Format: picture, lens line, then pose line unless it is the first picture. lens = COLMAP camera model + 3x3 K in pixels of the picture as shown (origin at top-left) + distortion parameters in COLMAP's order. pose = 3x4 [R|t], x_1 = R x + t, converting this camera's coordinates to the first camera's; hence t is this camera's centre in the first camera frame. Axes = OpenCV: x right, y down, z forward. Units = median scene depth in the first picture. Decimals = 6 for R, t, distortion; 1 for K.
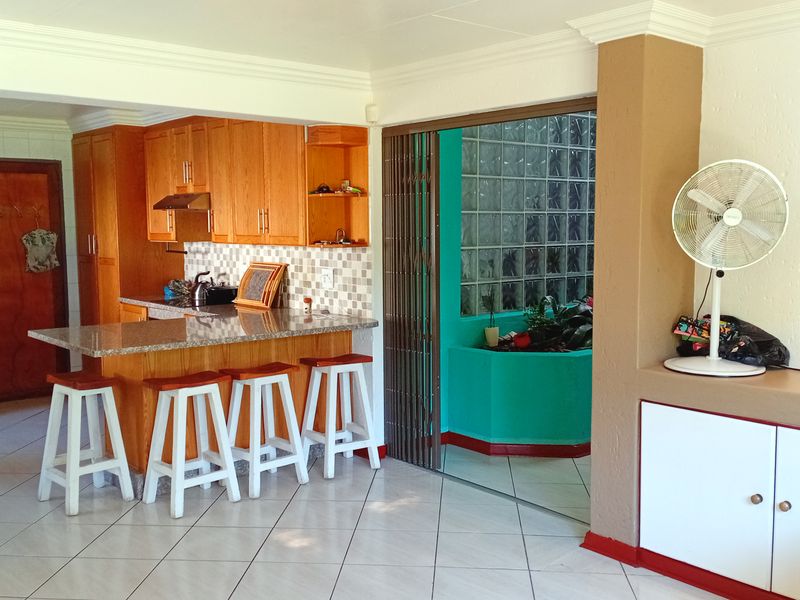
lens RADIAL K [[821.4, 0, 398.0], [0, 821.4, 298.1], [0, 0, 1]] dist [0.114334, -0.233577]
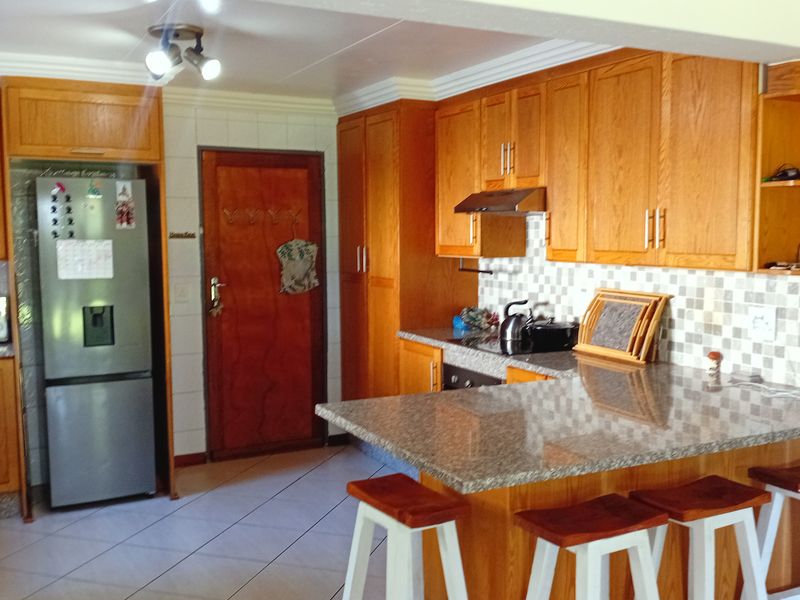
lens RADIAL K [[821.4, 0, 398.0], [0, 821.4, 298.1], [0, 0, 1]] dist [0.114334, -0.233577]
pose [[0.972911, 0.020006, -0.230312, -0.175596], [-0.021275, 0.999769, -0.003029, -0.029827], [0.230198, 0.007847, 0.973112, 0.295168]]
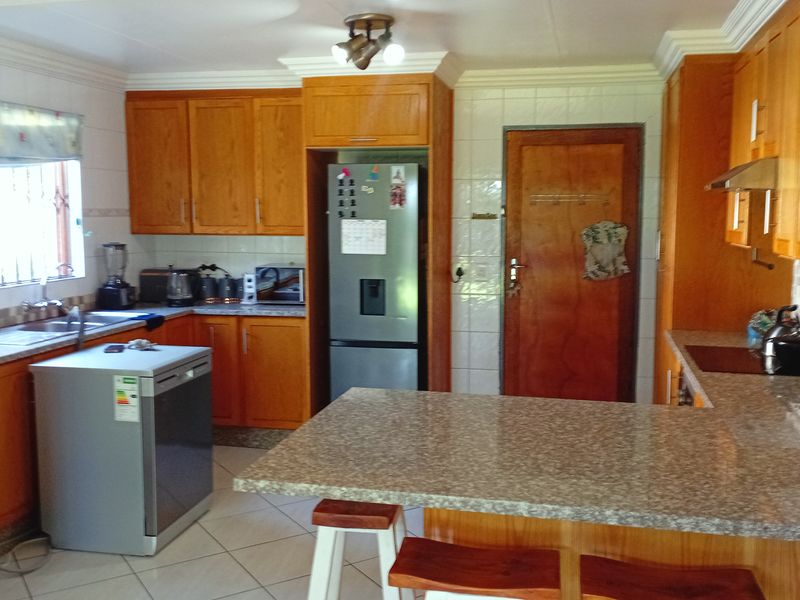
lens RADIAL K [[821.4, 0, 398.0], [0, 821.4, 298.1], [0, 0, 1]] dist [0.114334, -0.233577]
pose [[0.597253, 0.092967, -0.796647, 0.047079], [-0.077850, 0.995289, 0.057783, -0.048436], [0.798266, 0.027508, 0.601677, 0.472602]]
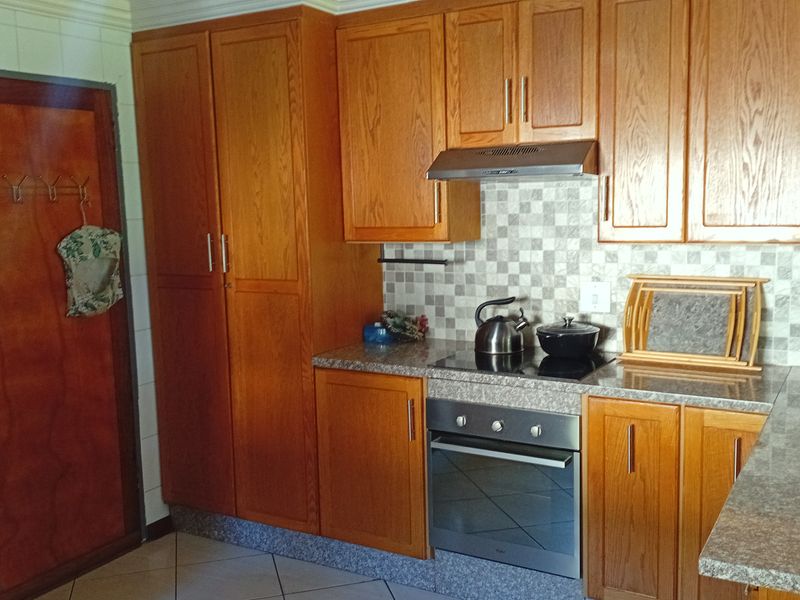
lens RADIAL K [[821.4, 0, 398.0], [0, 821.4, 298.1], [0, 0, 1]] dist [0.114334, -0.233577]
pose [[0.942404, -0.060154, 0.329023, -0.471479], [0.051365, 0.998054, 0.035346, -0.054313], [-0.330509, -0.016410, 0.943660, 0.540459]]
